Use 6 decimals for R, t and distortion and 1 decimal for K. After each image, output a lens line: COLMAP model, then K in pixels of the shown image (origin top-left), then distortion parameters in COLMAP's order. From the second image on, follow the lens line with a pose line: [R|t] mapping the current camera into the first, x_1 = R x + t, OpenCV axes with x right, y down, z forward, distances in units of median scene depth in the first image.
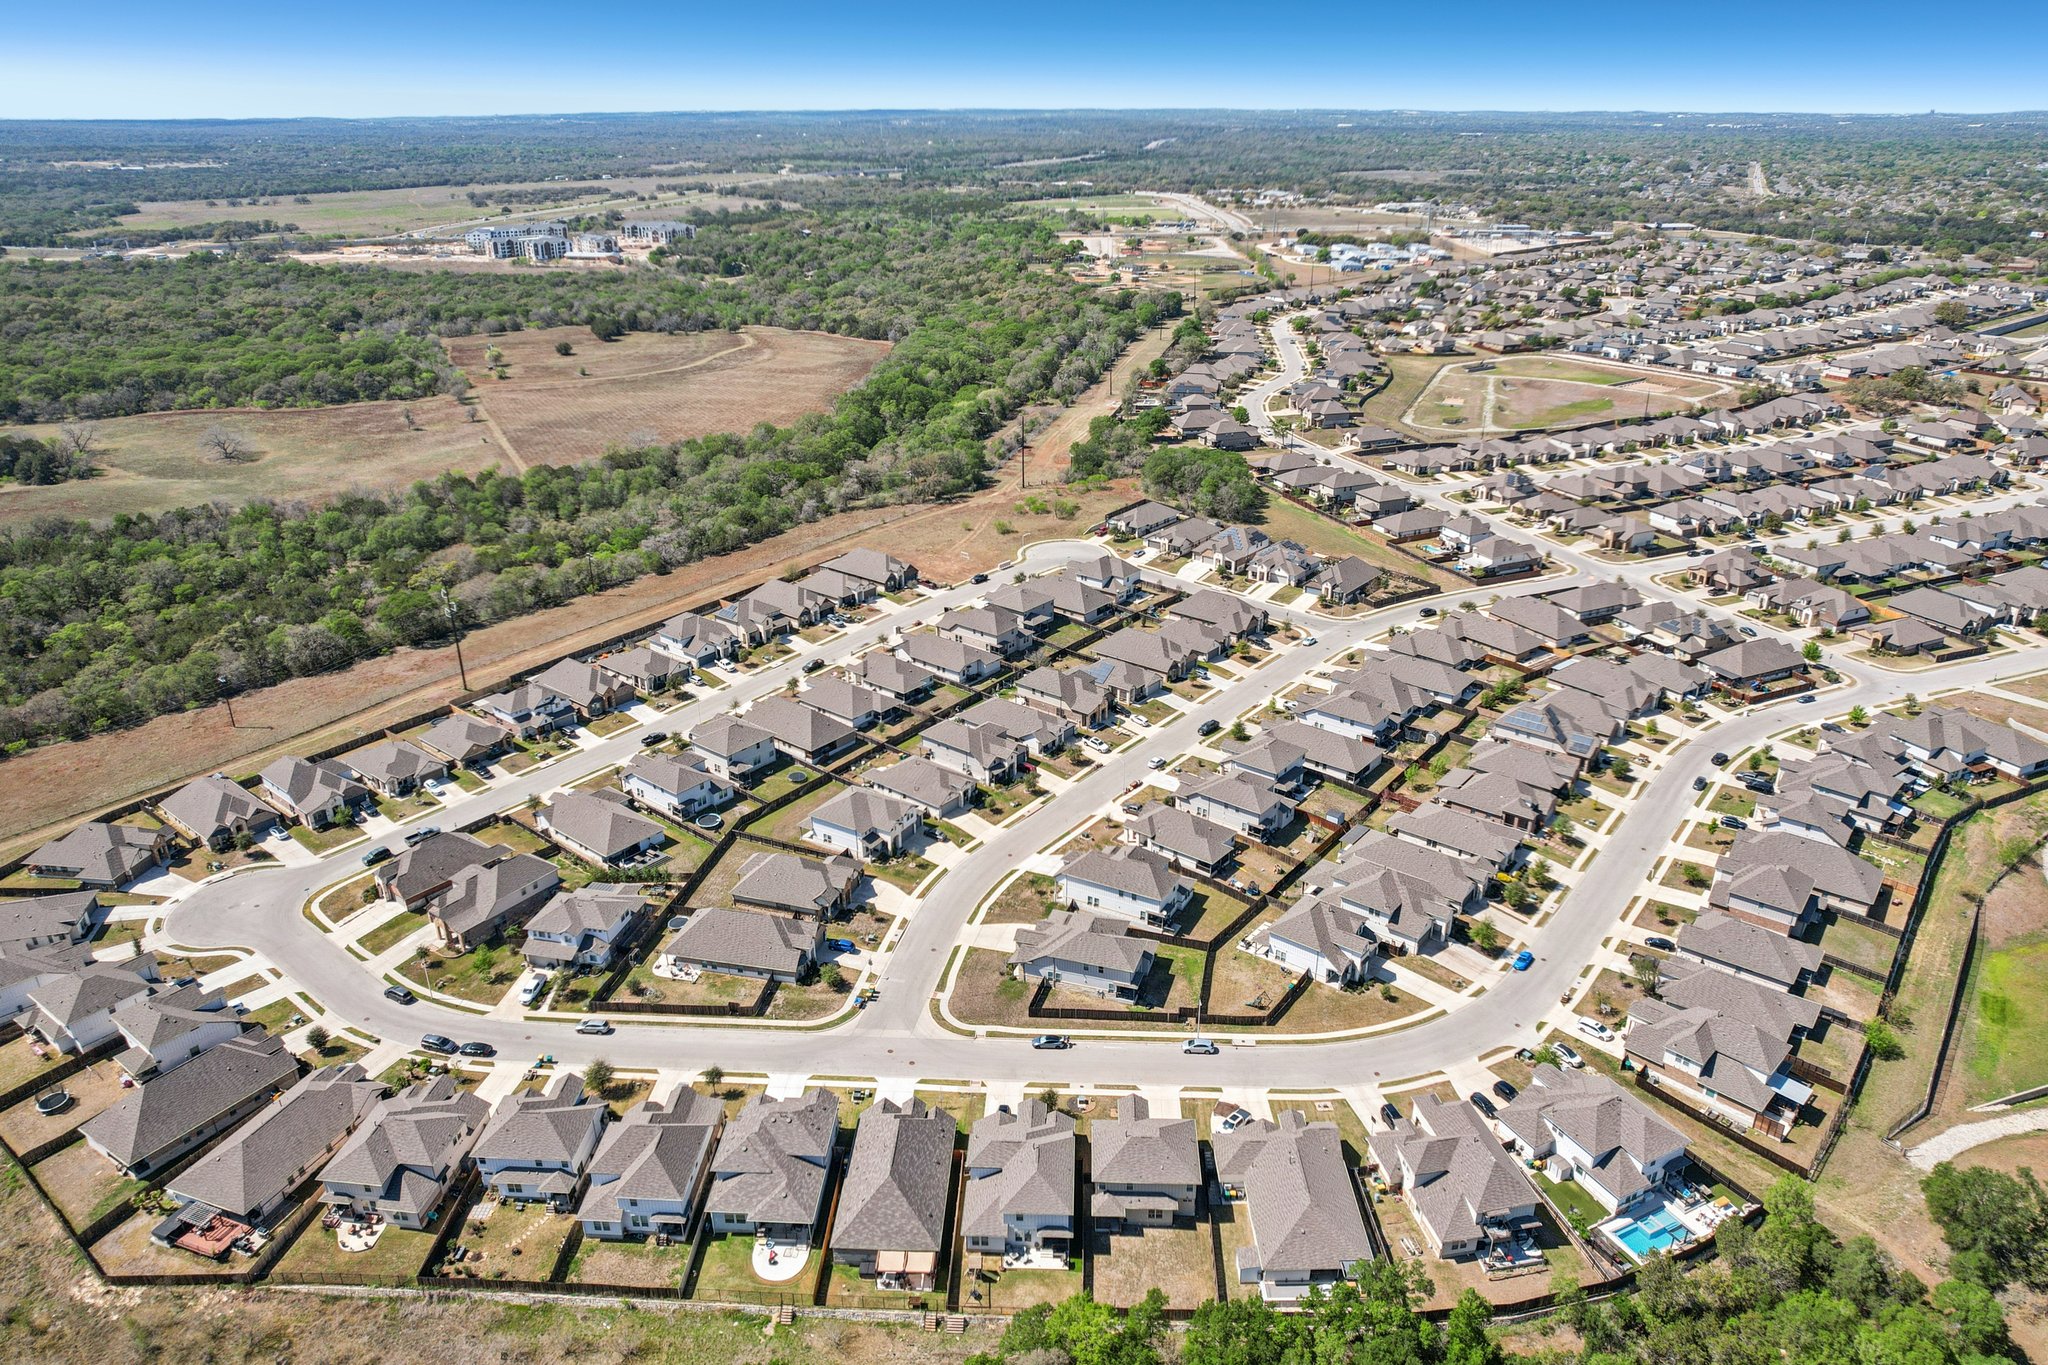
lens RADIAL K [[1334.8, 0, 1024.0], [0, 1334.8, 682.5], [0, 0, 1]] dist [-0.068275, 0.062217]
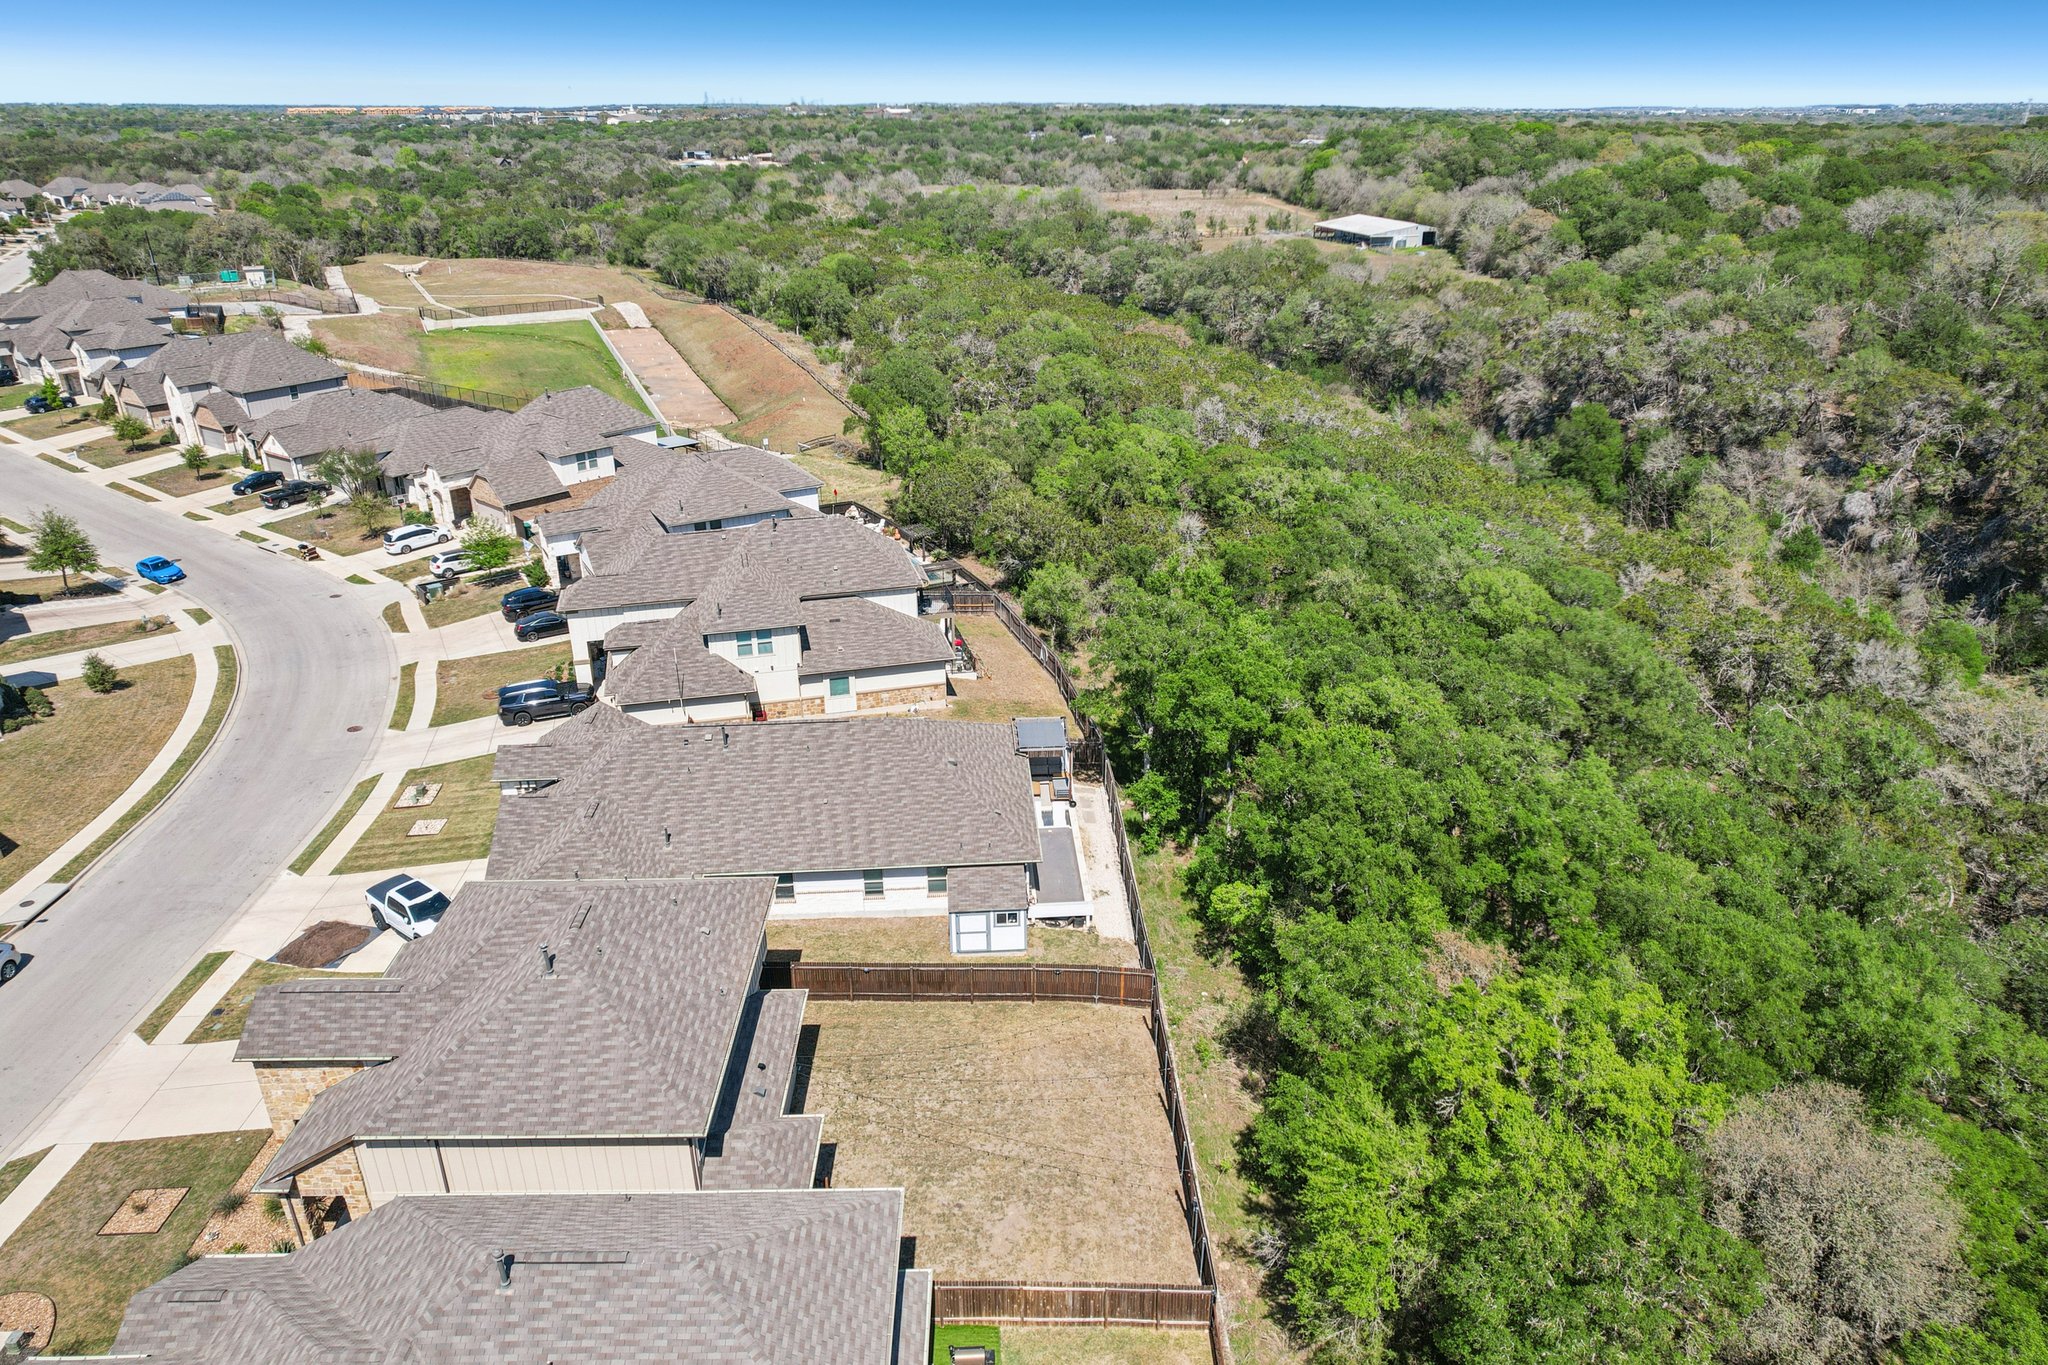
lens RADIAL K [[1334.8, 0, 1024.0], [0, 1334.8, 682.5], [0, 0, 1]] dist [-0.068275, 0.062217]
pose [[-0.060347, -0.395901, 0.916308, -0.089923], [0.403902, 0.829787, 0.385119, 0.175611], [-0.912809, 0.393340, 0.109830, 0.632998]]
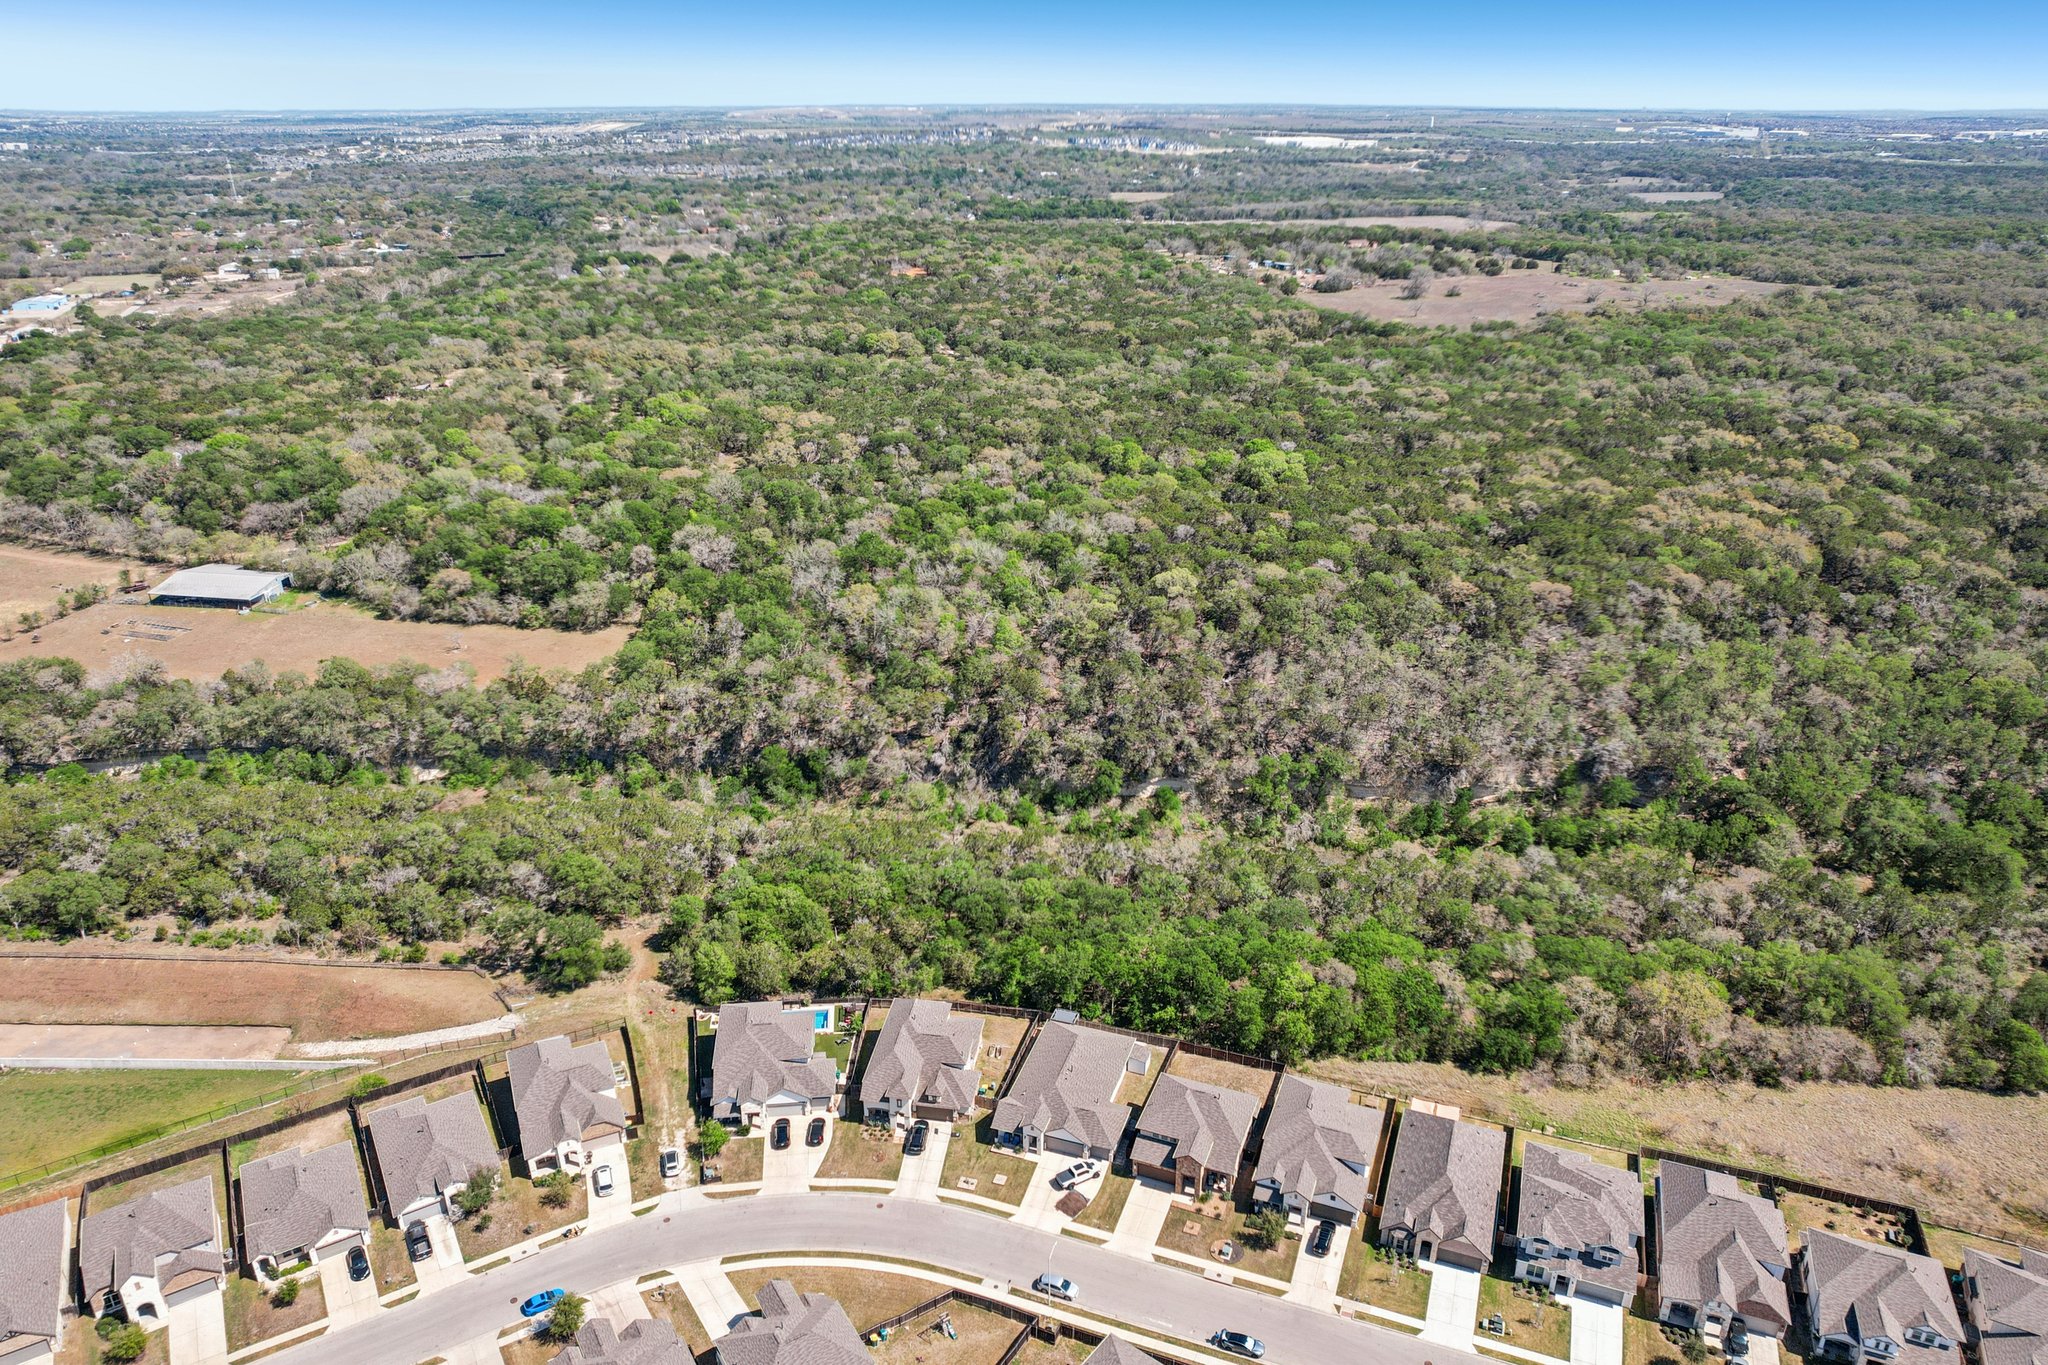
lens RADIAL K [[1352.6, 0, 1033.6], [0, 1352.6, 685.9], [0, 0, 1]] dist [-0.071966, 0.069893]
pose [[-0.945848, -0.130025, 0.297430, -0.039555], [0.129424, 0.689234, 0.712886, -0.464024], [-0.297692, 0.712777, -0.635082, 1.067649]]
